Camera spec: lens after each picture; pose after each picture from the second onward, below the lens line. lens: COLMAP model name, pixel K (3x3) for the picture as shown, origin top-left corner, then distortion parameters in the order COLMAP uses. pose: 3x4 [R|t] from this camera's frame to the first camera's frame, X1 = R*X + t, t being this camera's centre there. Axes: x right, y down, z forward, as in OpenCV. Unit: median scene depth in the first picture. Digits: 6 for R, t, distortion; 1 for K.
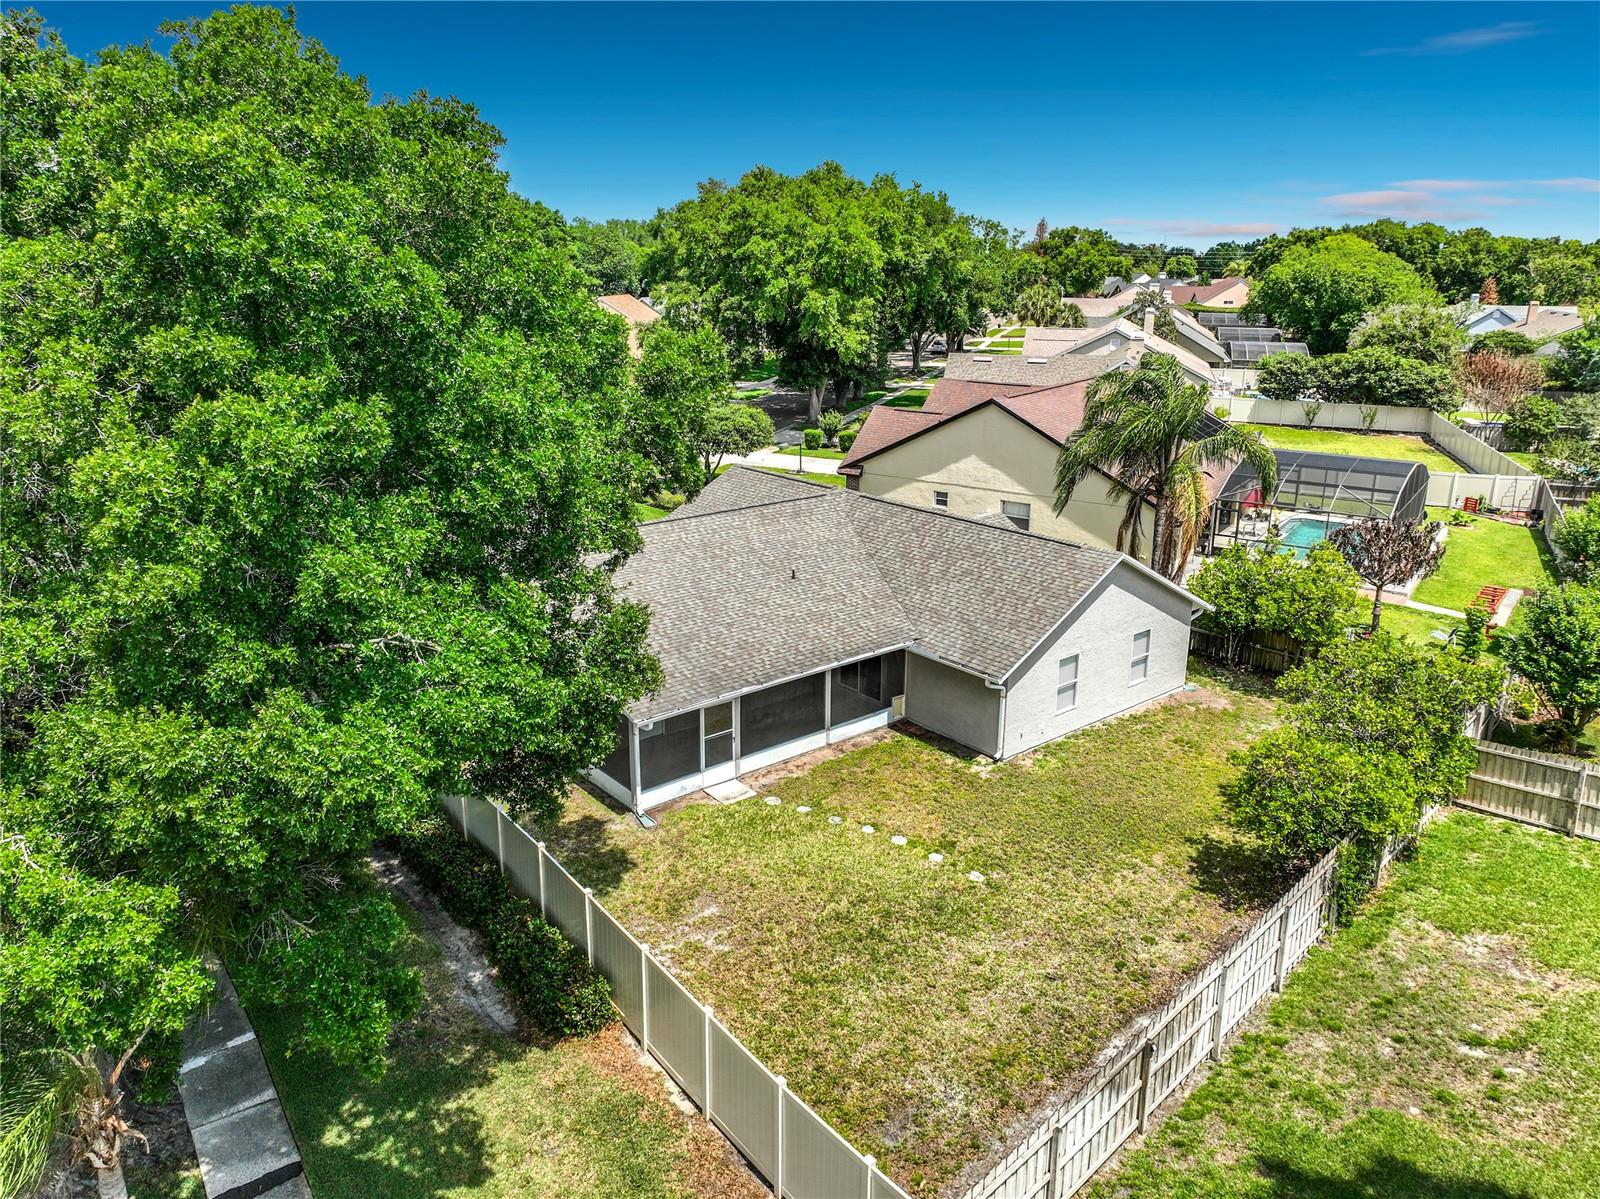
lens RADIAL K [[1085.5, 0, 804.8], [0, 1085.5, 598.5], [0, 0, 1]] dist [0.002880, 0.002527]
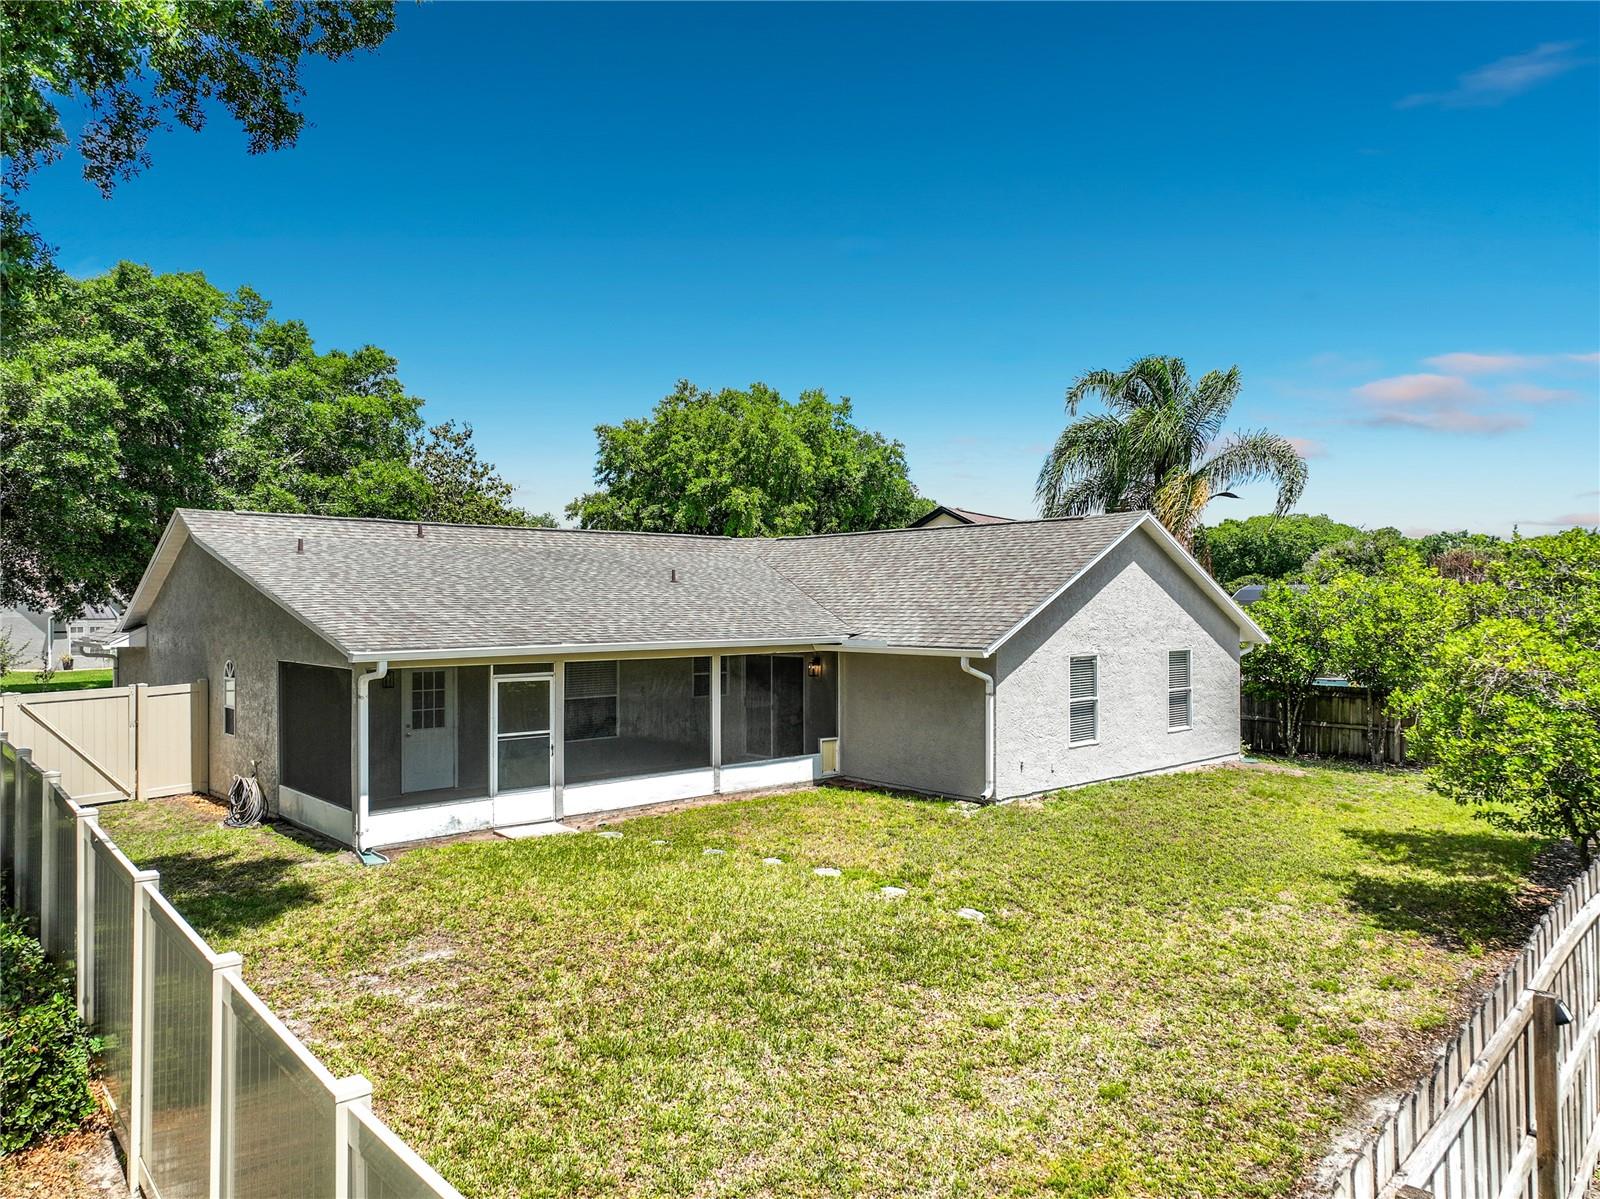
lens RADIAL K [[1154.9, 0, 789.6], [0, 1154.9, 602.9], [0, 0, 1]] dist [0.003108, 0.006797]
pose [[0.998945, -0.019713, 0.041482, 0.044631], [0.028944, 0.971478, -0.235357, 0.219997], [-0.035659, 0.236310, 0.971023, 0.382360]]
